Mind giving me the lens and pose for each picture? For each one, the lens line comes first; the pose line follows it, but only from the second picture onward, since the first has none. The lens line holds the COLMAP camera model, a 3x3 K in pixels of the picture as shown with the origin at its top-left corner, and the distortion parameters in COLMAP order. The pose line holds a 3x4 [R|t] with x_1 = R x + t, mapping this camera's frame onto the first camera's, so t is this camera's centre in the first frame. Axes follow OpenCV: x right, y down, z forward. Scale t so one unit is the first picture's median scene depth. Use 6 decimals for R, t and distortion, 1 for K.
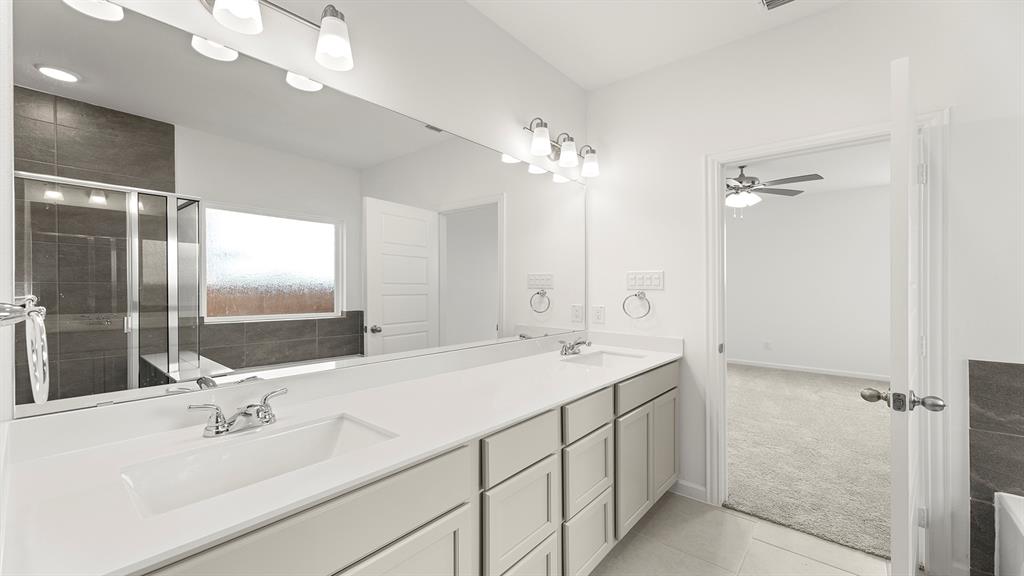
lens RADIAL K [[408.2, 0, 511.4], [0, 408.2, 298.4], [0, 0, 1]] dist [0.000908, 0.000033]
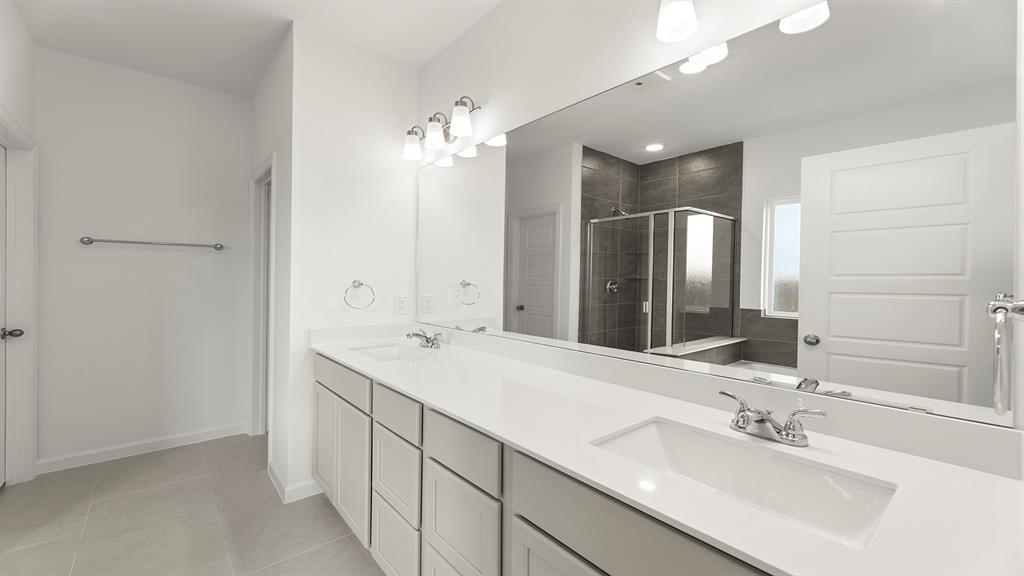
lens RADIAL K [[418.2, 0, 512.0], [0, 418.2, 288.0], [0, 0, 1]] dist [0.000236, -0.000062]
pose [[-0.171833, 0.008608, -0.985088, 1.391227], [-0.026929, 0.999547, 0.013431, -0.032180], [0.984758, 0.028835, -0.171524, 1.787082]]
